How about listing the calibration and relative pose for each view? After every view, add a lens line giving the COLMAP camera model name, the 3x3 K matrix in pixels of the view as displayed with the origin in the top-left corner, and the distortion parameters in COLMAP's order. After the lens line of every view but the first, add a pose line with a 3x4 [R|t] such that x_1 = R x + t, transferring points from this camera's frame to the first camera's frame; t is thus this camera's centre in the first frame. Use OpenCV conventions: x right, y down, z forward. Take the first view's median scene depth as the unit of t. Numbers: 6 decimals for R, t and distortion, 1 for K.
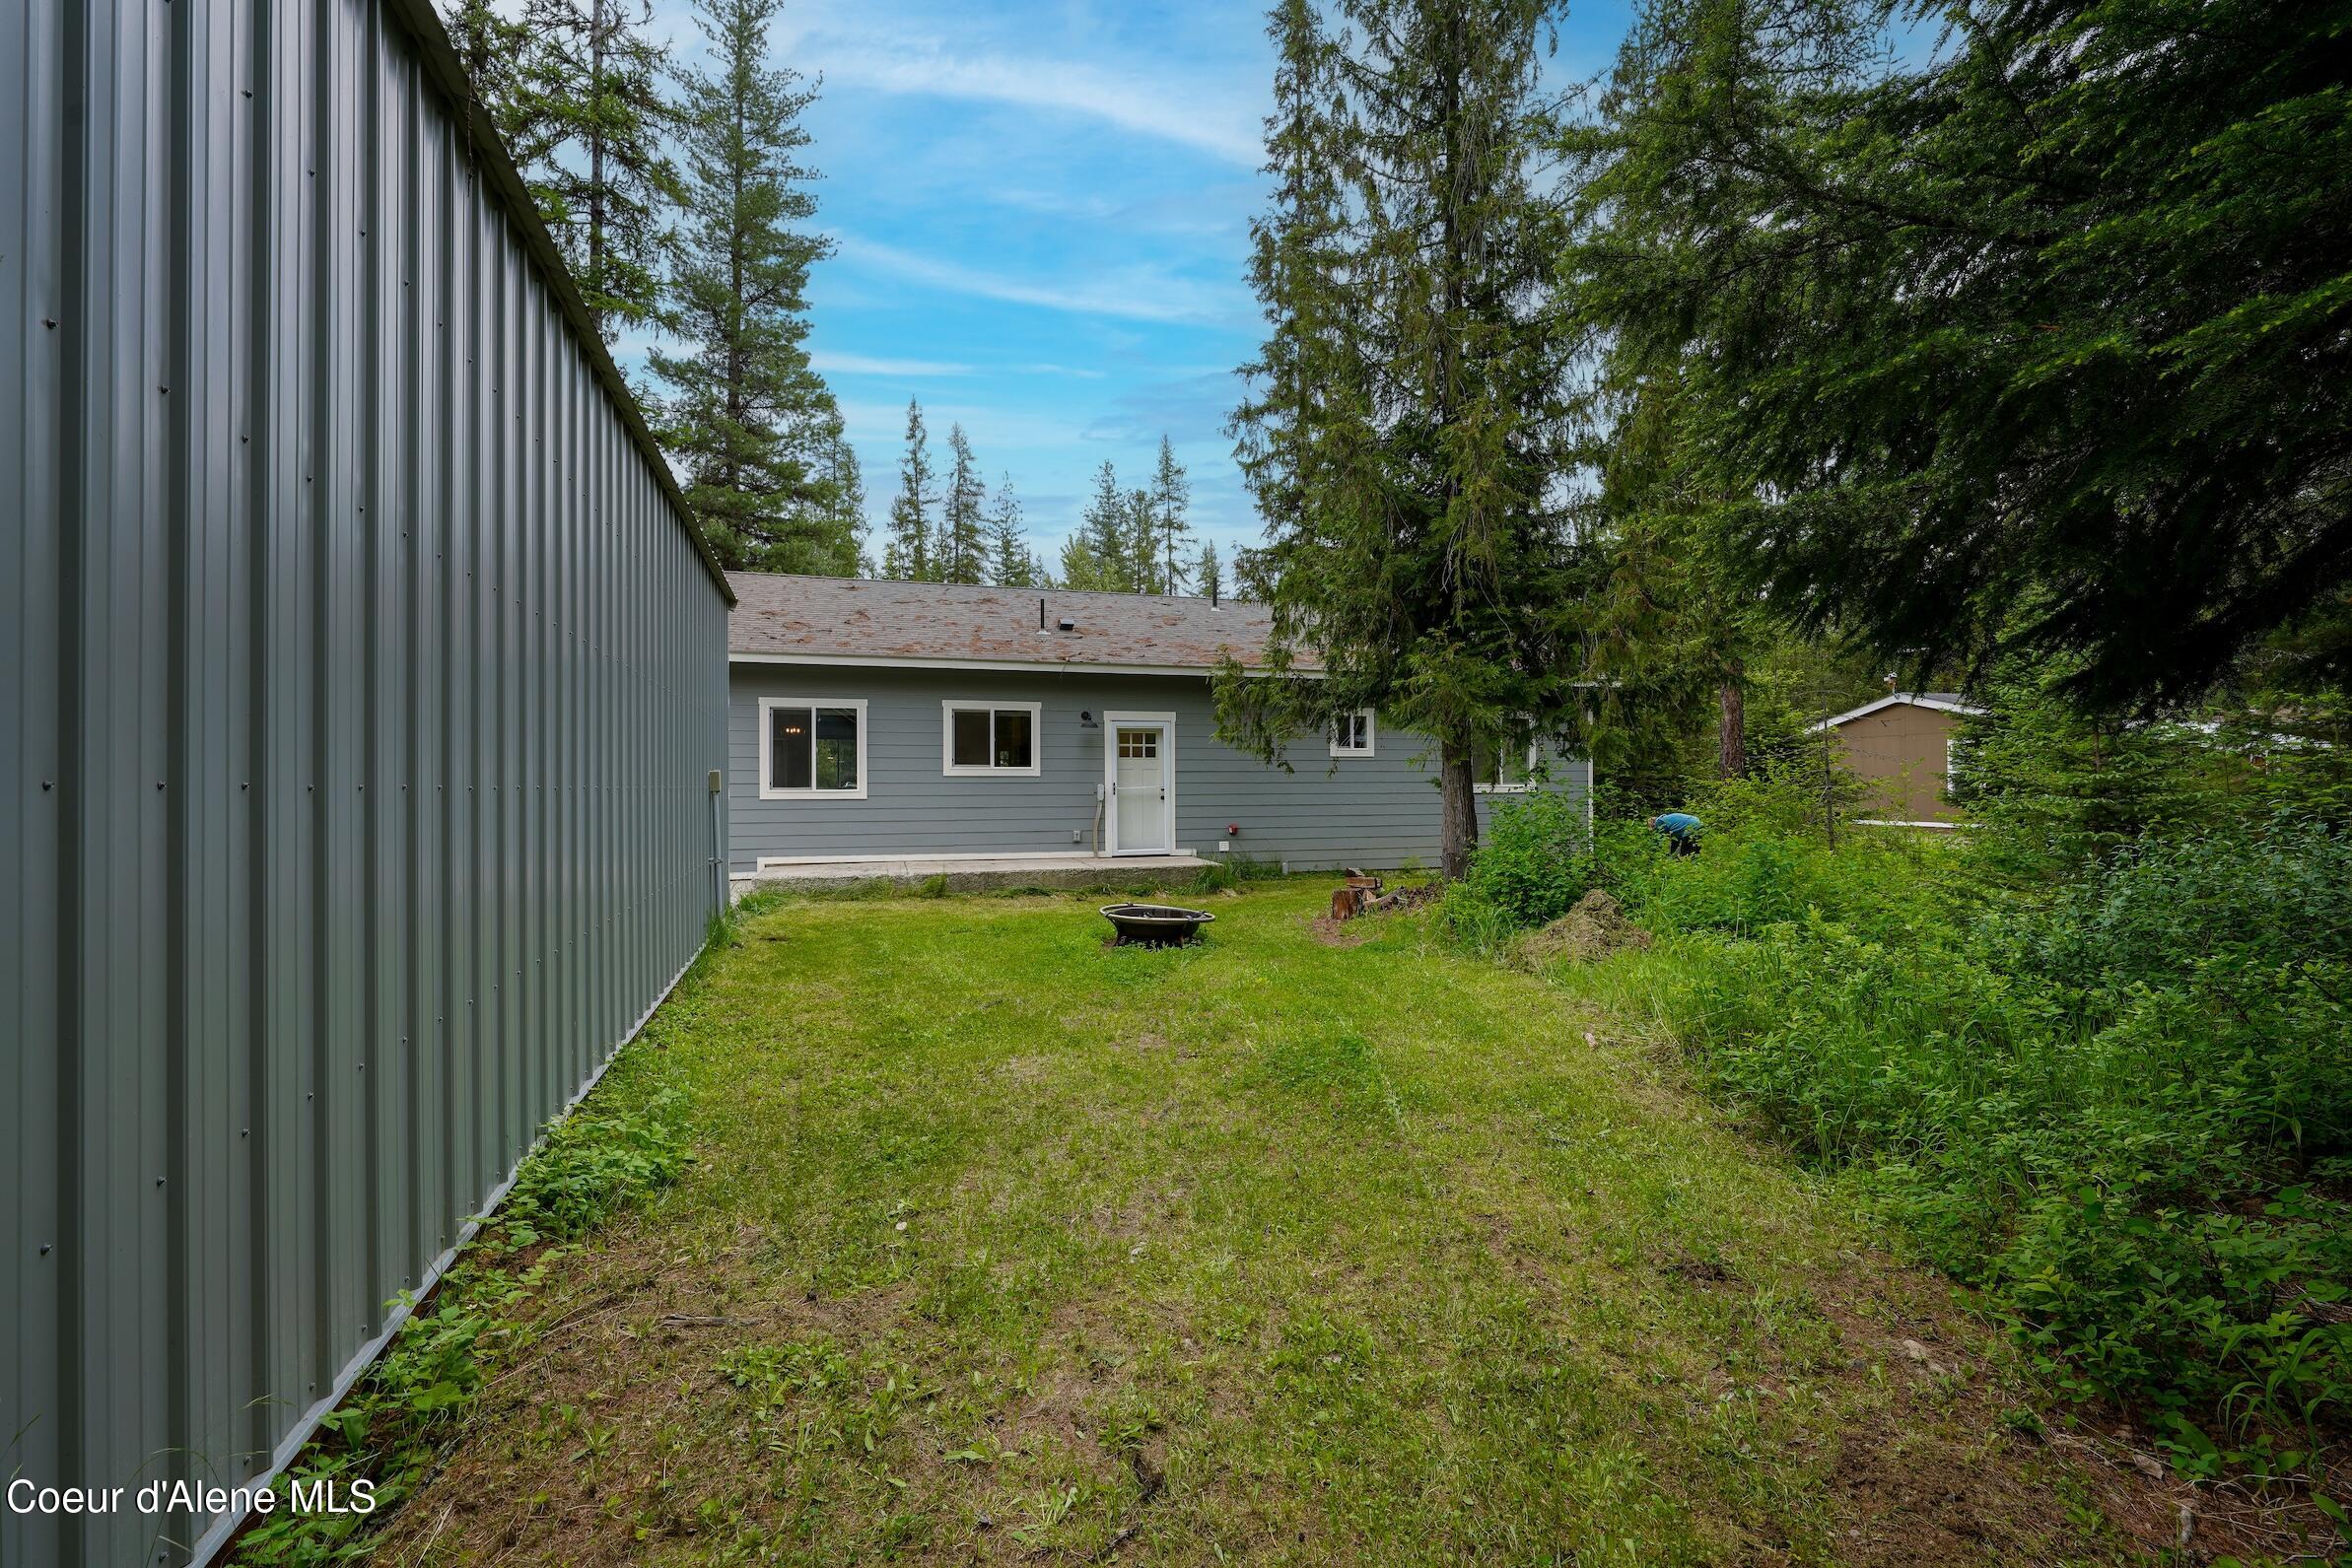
lens RADIAL K [[953.2, 0, 1183.6], [0, 953.2, 772.8], [0, 0, 1]] dist [-0.057542, -0.000024]
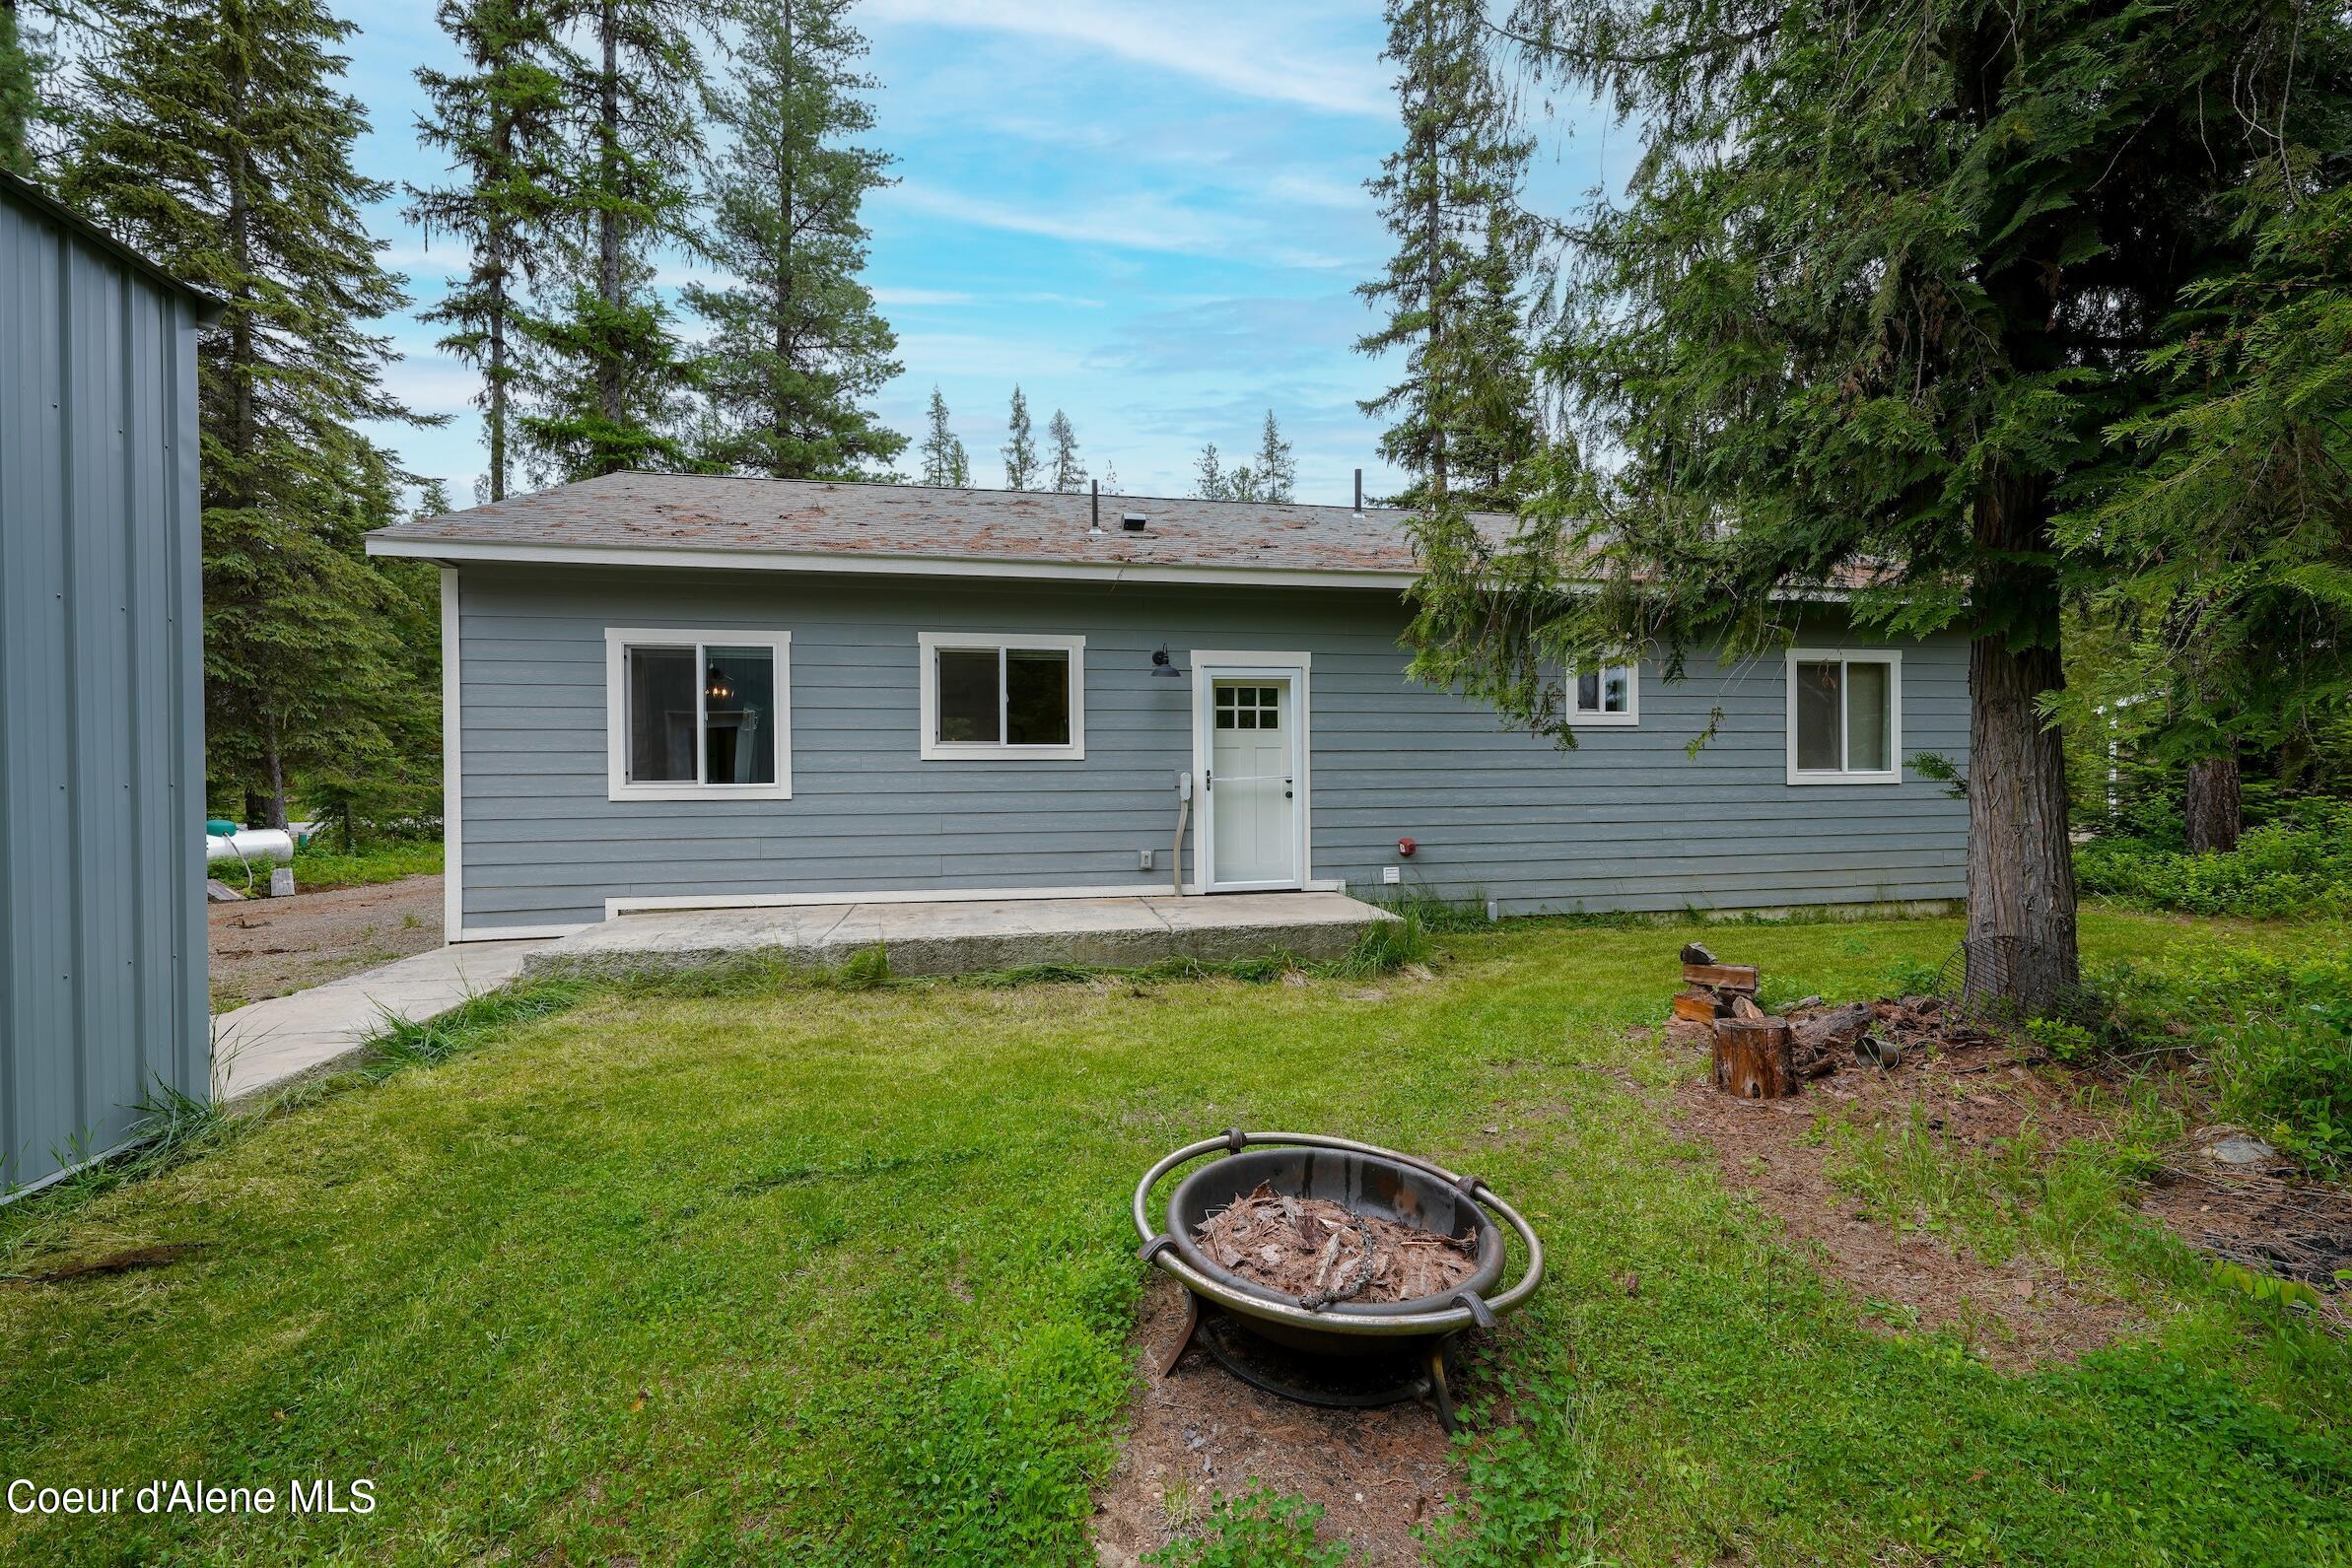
lens RADIAL K [[890.4, 0, 1184.0], [0, 890.4, 779.0], [0, 0, 1]] dist [0.000437, 0.000012]
pose [[0.993539, -0.003172, -0.113444, -0.024054], [0.005442, 0.999791, 0.019706, 0.004810], [0.113358, -0.020196, 0.993349, 0.429846]]
